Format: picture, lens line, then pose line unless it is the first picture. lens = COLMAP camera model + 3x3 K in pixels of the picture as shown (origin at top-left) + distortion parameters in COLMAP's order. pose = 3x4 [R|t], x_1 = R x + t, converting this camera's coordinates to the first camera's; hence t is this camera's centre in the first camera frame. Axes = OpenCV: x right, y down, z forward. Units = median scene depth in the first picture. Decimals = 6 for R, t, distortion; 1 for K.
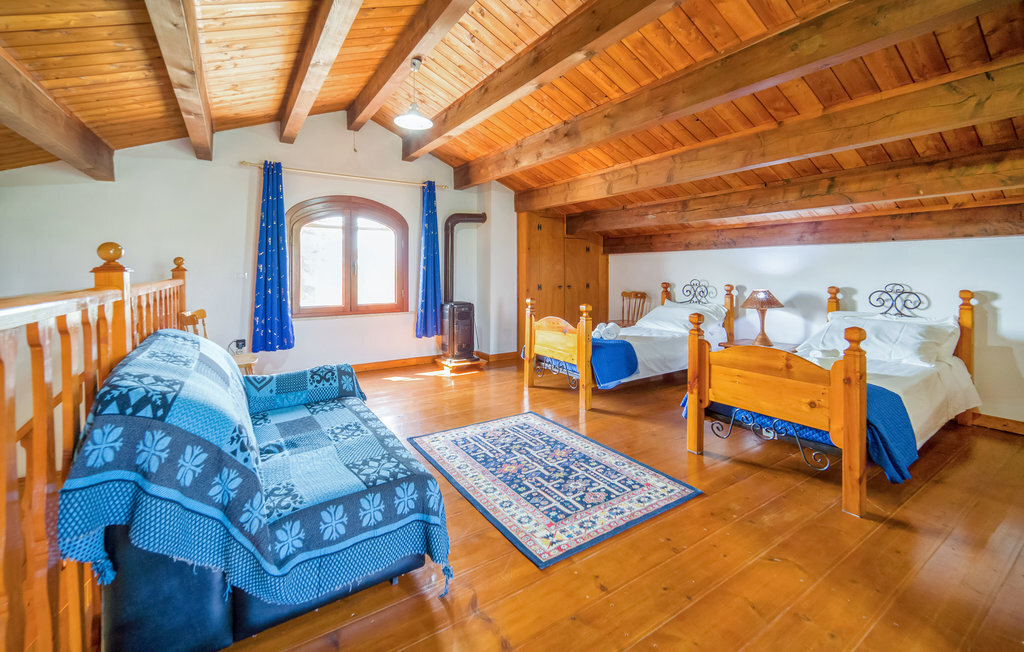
lens RADIAL K [[433.3, 0, 530.9], [0, 433.3, 275.2], [0, 0, 1]] dist [0.000961, 0.000003]
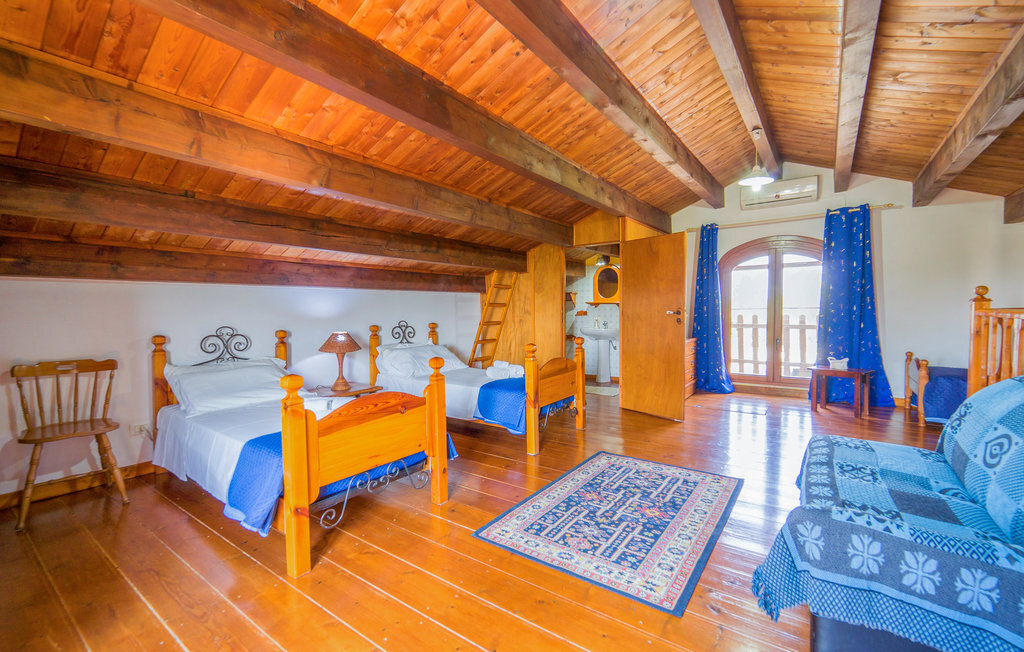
lens RADIAL K [[433.3, 0, 514.1], [0, 433.3, 326.6], [0, 0, 1]] dist [0.000961, 0.000003]
pose [[-0.338279, -0.025660, 0.940696, -0.766271], [0.028348, 0.998897, 0.037442, -0.005240], [-0.940619, 0.039333, -0.337178, 1.467403]]
